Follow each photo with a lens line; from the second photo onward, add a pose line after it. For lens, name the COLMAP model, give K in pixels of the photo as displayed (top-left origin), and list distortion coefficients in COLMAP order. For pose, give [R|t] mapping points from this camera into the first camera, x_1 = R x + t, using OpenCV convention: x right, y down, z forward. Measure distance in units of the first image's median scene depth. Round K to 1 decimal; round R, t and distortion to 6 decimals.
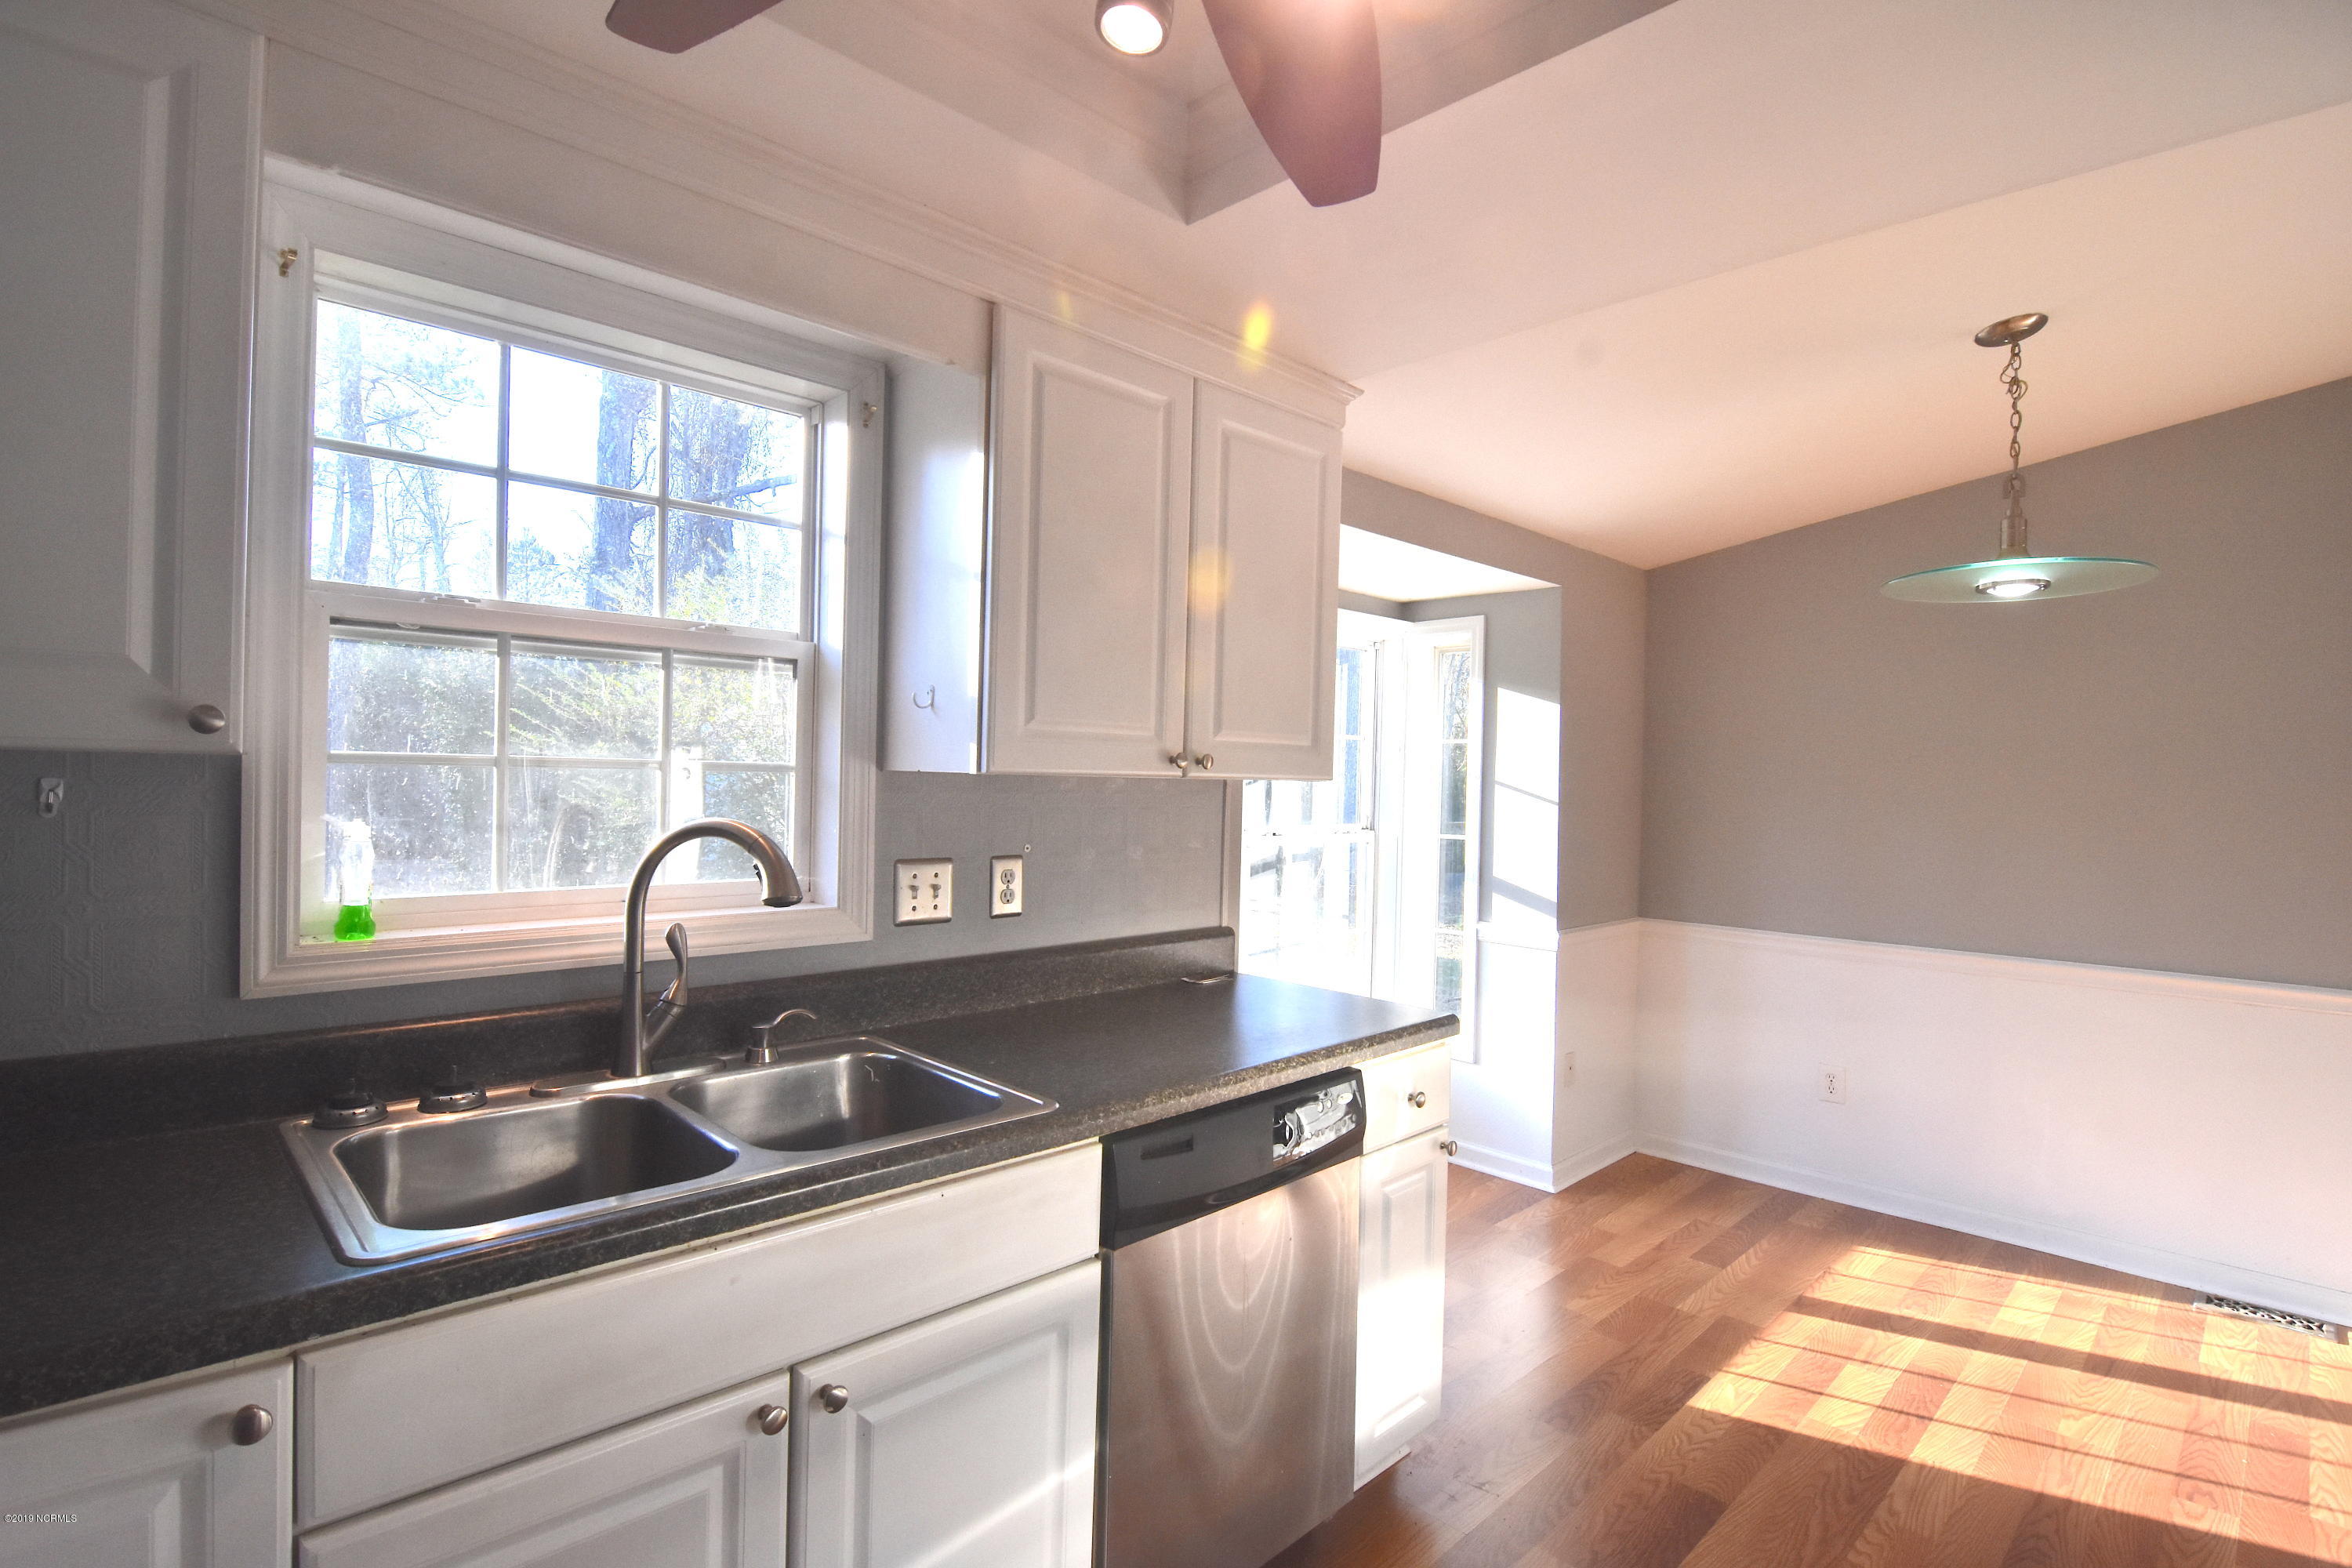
lens RADIAL K [[1128.6, 0, 1173.9], [0, 1128.6, 784.4], [0, 0, 1]] dist [-0.004983, -0.013361]
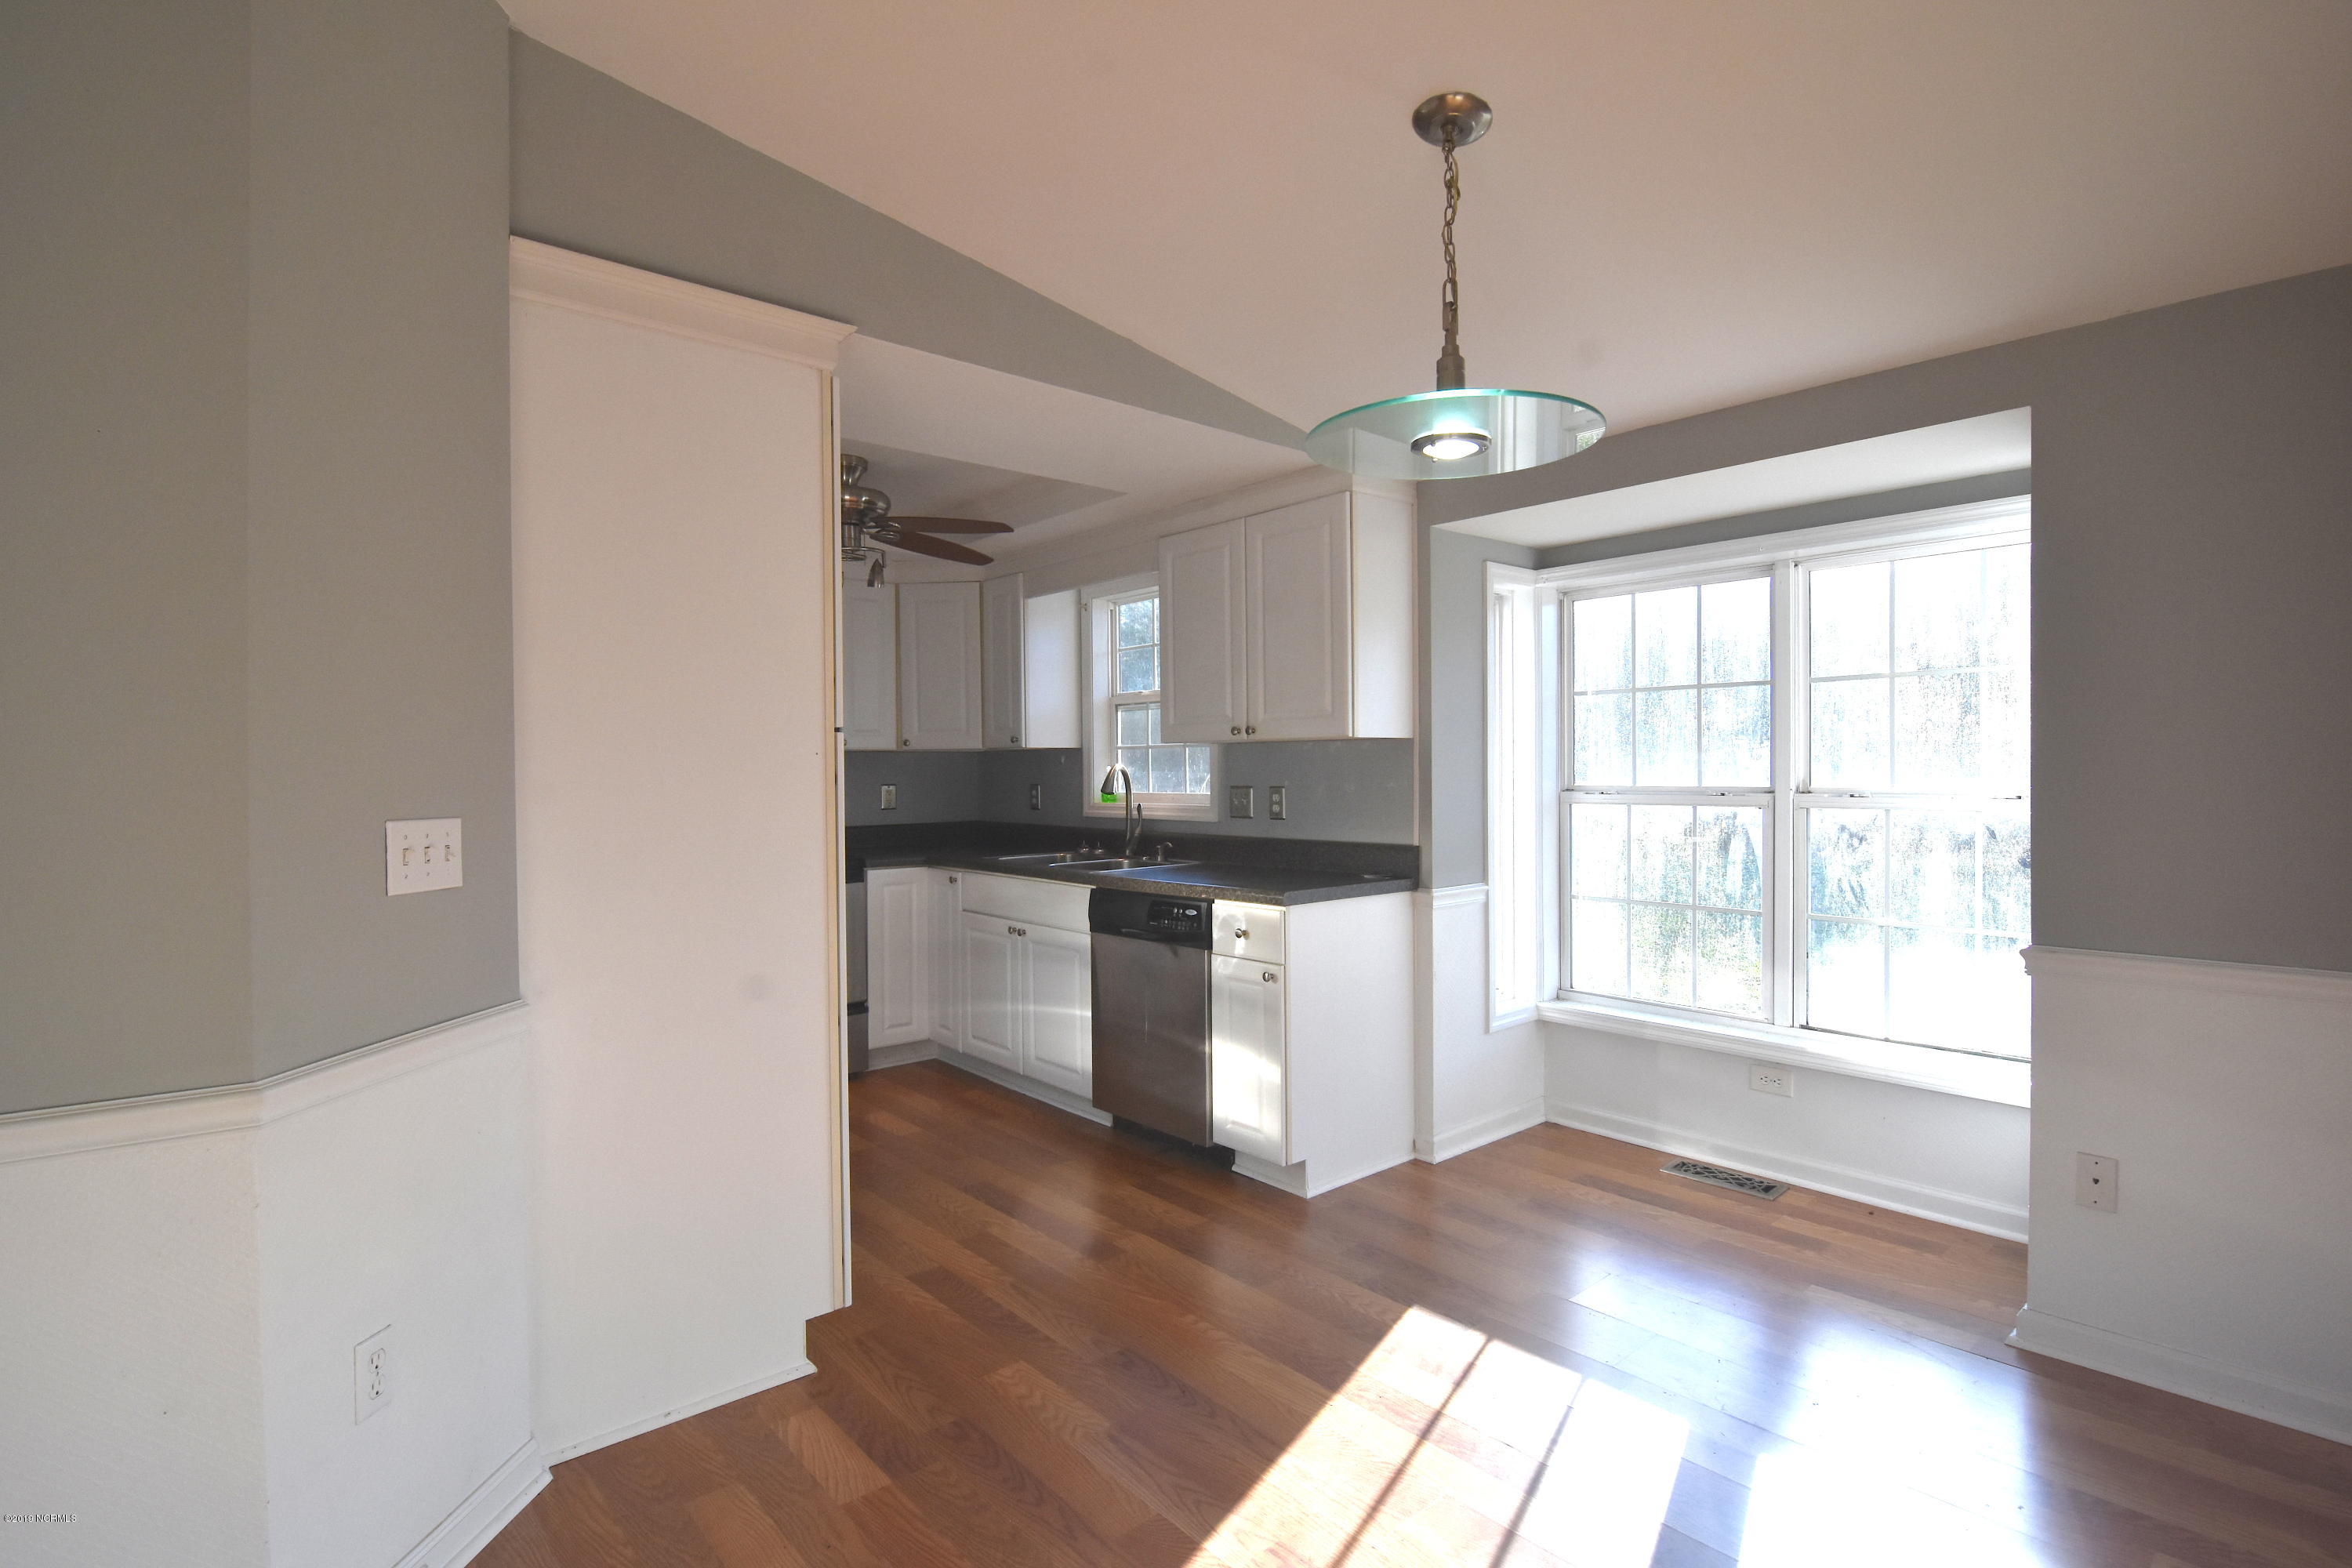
lens RADIAL K [[1128.6, 0, 1173.9], [0, 1128.6, 784.4], [0, 0, 1]] dist [-0.004983, -0.013361]
pose [[-0.060138, -0.011485, -0.998124, 1.547137], [0.000869, 0.999933, -0.011558, 0.072902], [0.998190, -0.001563, -0.060124, 0.849586]]
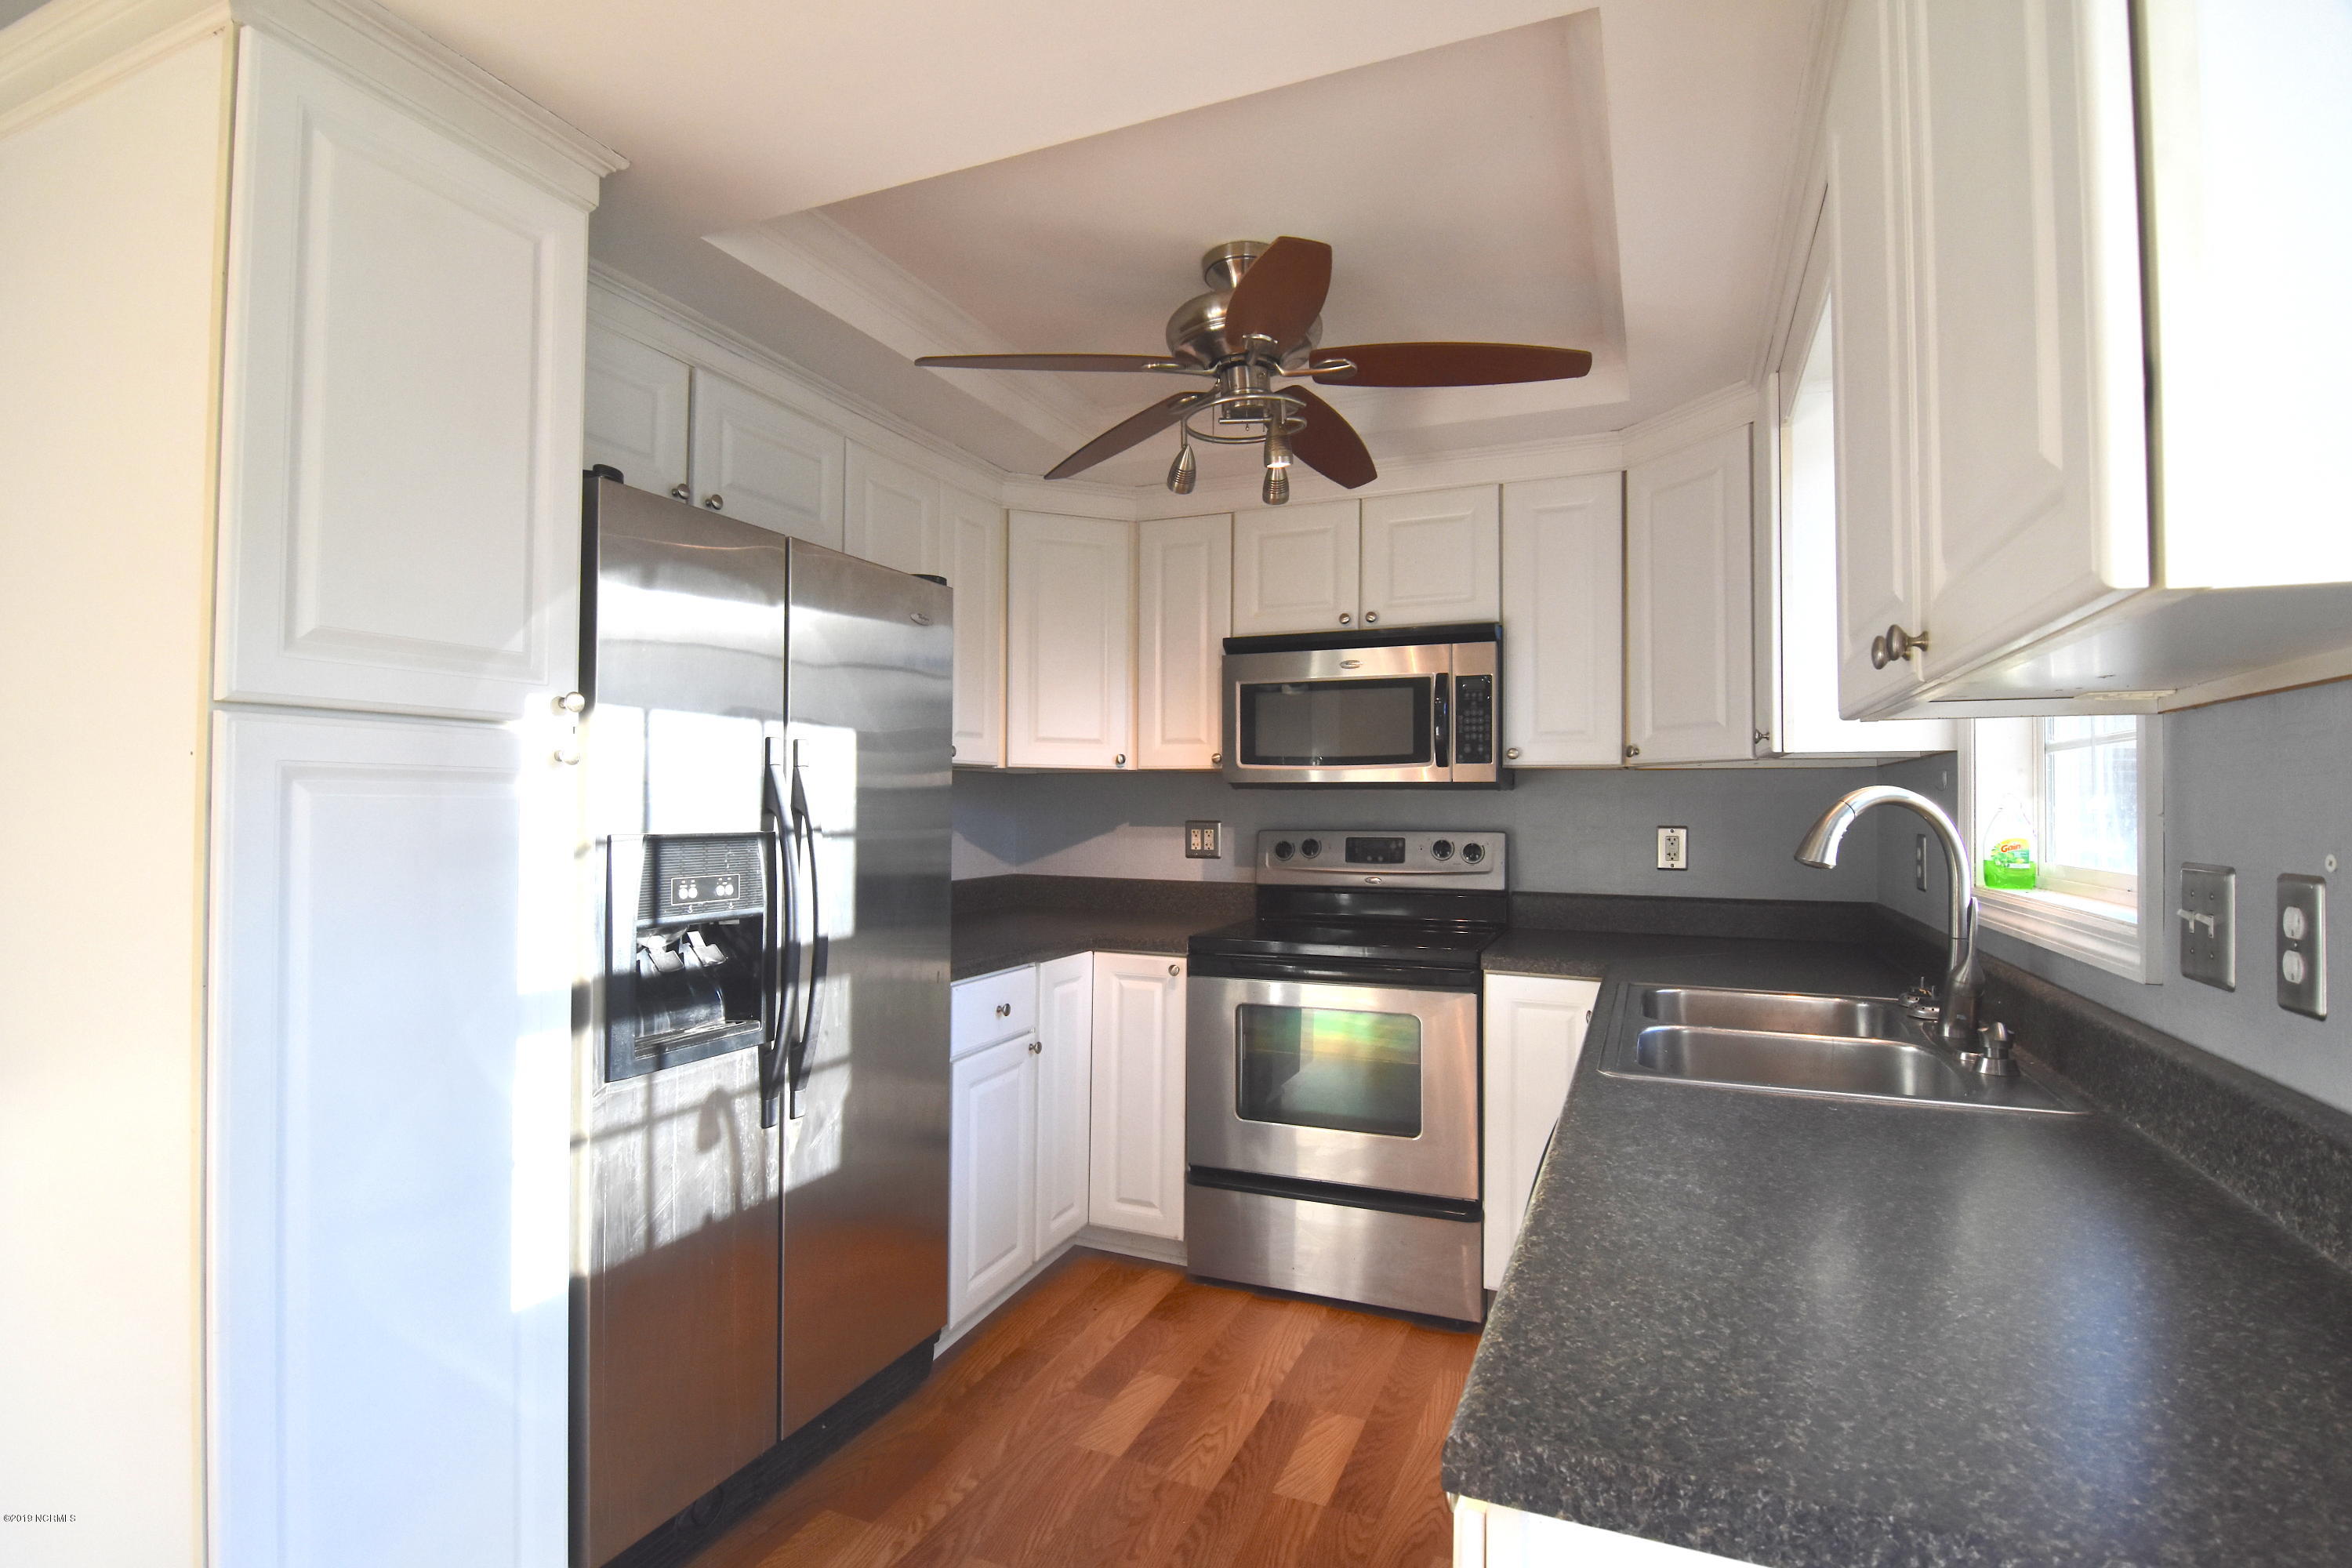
lens RADIAL K [[1128.6, 0, 1173.9], [0, 1128.6, 784.4], [0, 0, 1]] dist [-0.004983, -0.013361]
pose [[-0.924295, -0.039245, -0.379655, 0.386982], [-0.033080, 0.999194, -0.022751, 0.046574], [0.380242, -0.008469, -0.924848, 1.111293]]
